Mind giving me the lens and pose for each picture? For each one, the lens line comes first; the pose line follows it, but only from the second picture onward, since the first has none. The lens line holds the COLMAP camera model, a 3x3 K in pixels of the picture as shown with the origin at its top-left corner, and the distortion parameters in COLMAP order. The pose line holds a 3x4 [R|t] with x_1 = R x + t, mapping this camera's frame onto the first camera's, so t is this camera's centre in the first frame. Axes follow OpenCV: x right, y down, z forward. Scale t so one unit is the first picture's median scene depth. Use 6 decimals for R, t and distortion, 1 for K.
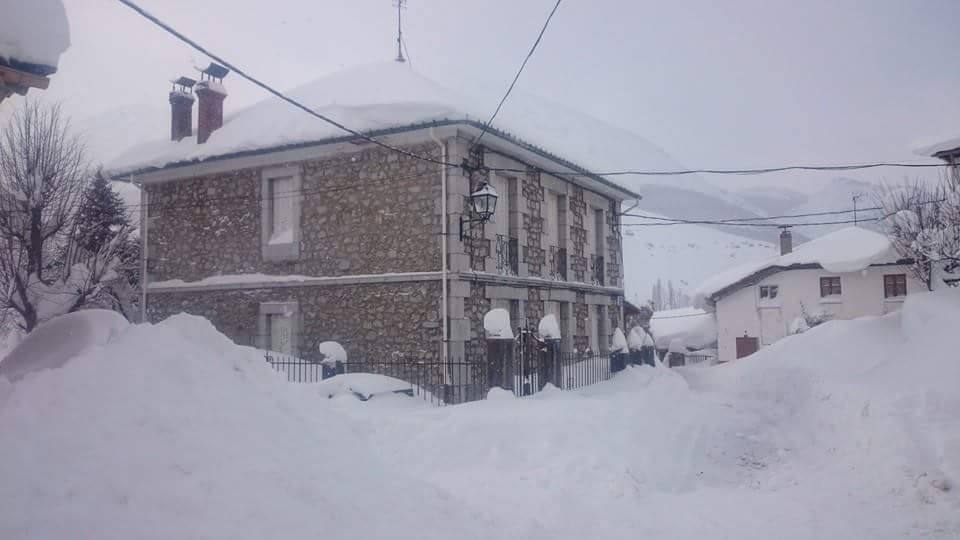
lens RADIAL K [[731.2, 0, 480.0], [0, 731.2, 270.0], [0, 0, 1]] dist [0.081608, -0.114027]
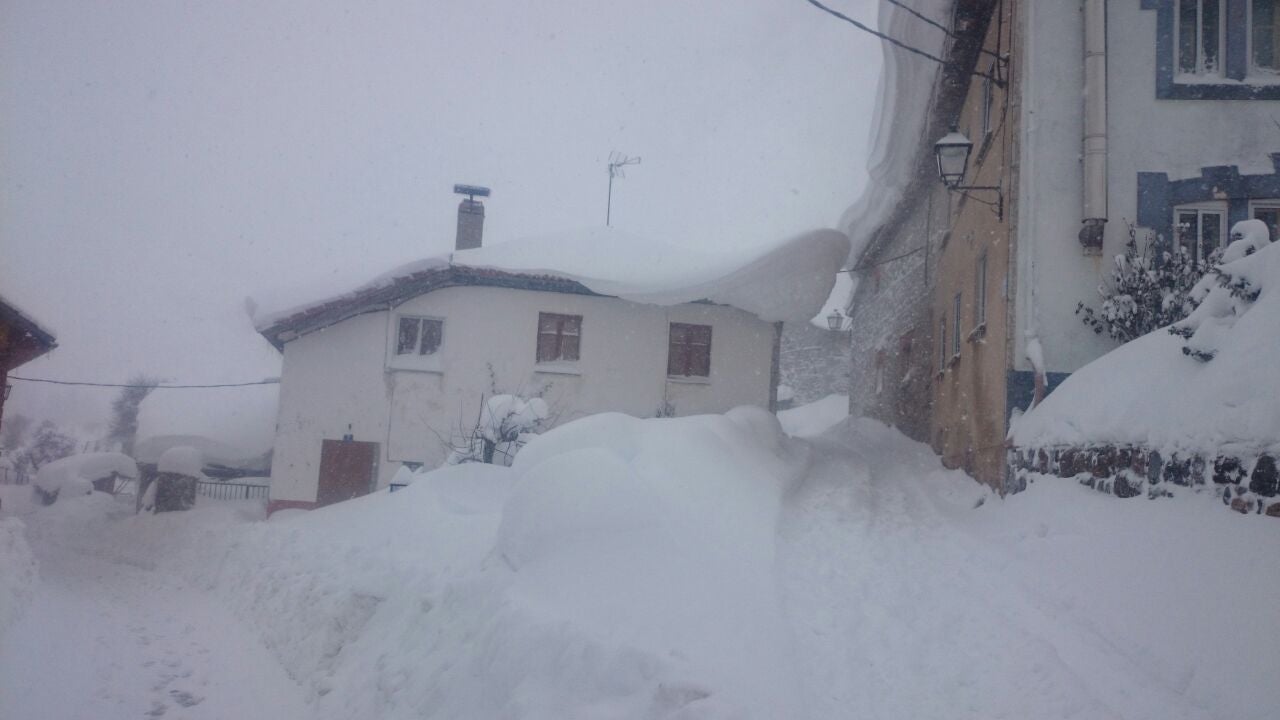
lens RADIAL K [[975.0, 0, 640.0], [0, 975.0, 360.0], [0, 0, 1]] dist [0.081608, -0.114027]
pose [[0.810210, 0.121242, 0.573463, 0.184778], [-0.118452, 0.992055, -0.042388, 0.051756], [-0.574046, -0.033584, 0.818134, 0.495562]]
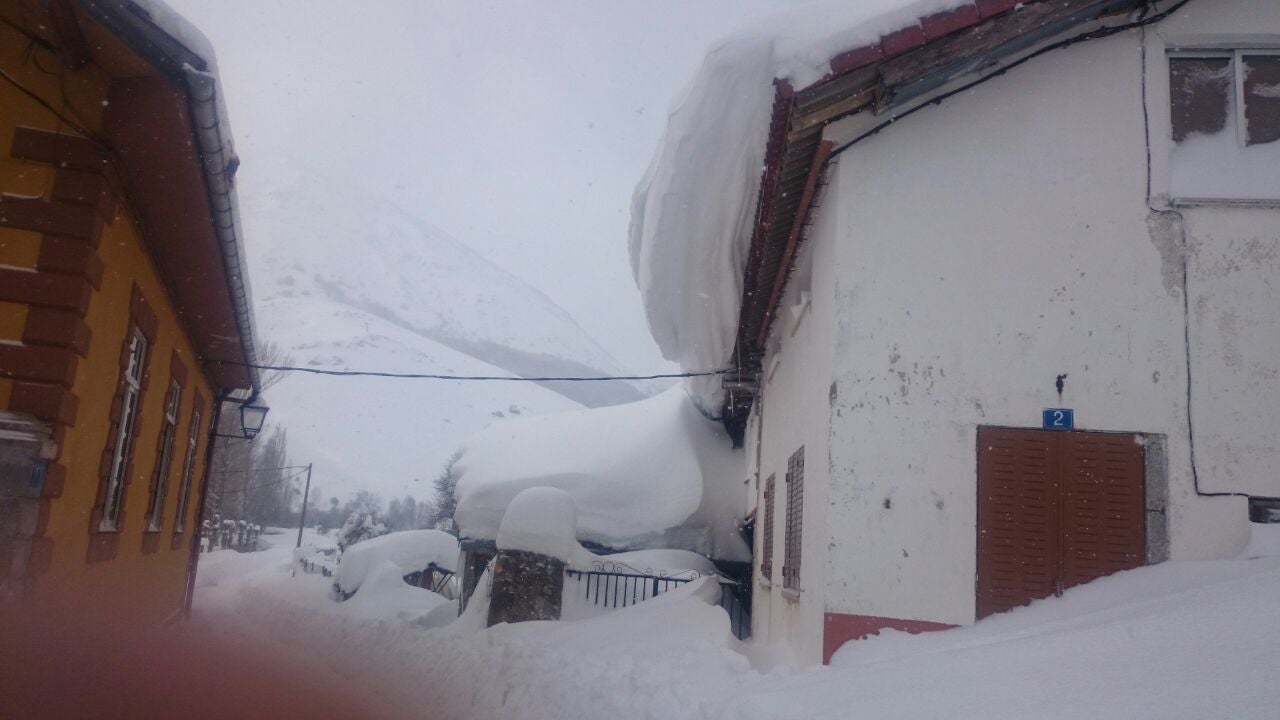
lens RADIAL K [[975.0, 0, 640.0], [0, 975.0, 360.0], [0, 0, 1]] dist [0.081608, -0.114027]
pose [[0.943299, 0.126809, 0.306767, 0.242500], [-0.096693, 0.989047, -0.111519, 0.101815], [-0.317548, 0.075534, 0.945229, 0.857043]]
